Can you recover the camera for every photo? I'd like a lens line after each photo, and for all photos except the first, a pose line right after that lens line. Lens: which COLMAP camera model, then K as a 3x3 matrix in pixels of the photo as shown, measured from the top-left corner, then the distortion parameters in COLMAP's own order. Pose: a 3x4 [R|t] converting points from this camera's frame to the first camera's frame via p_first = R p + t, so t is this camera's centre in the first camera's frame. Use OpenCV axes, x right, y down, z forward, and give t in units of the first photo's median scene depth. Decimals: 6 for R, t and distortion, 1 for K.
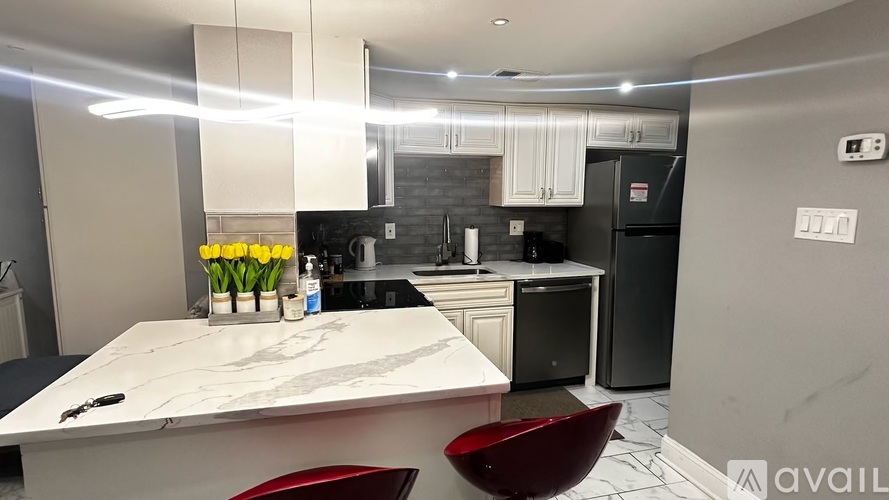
lens RADIAL K [[477.0, 0, 443.7], [0, 477.0, 252.4], [0, 0, 1]] dist [0.000879, 0.000068]
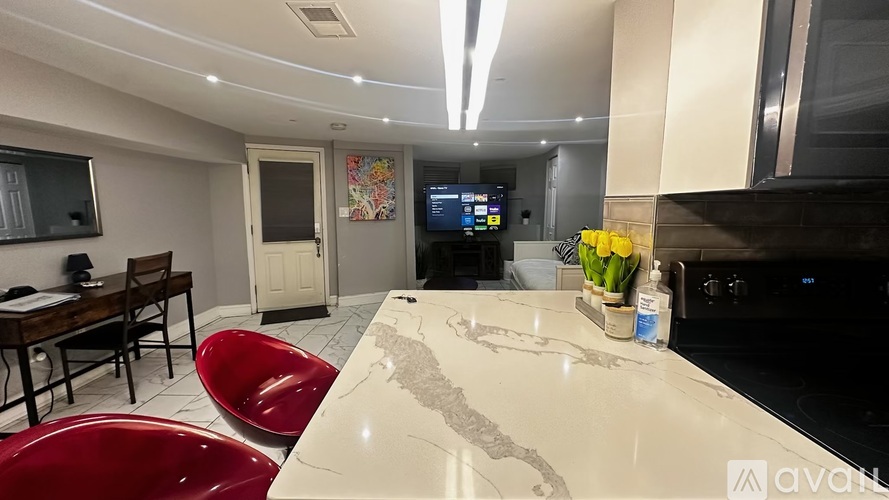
lens RADIAL K [[360.8, 0, 445.7], [0, 360.8, 250.4], [0, 0, 1]] dist [-0.000998, 0.000035]
pose [[-0.273350, 0.111465, -0.955435, 0.356446], [-0.123695, 0.980944, 0.149830, -0.055672], [0.953928, 0.159139, -0.254353, 1.046981]]
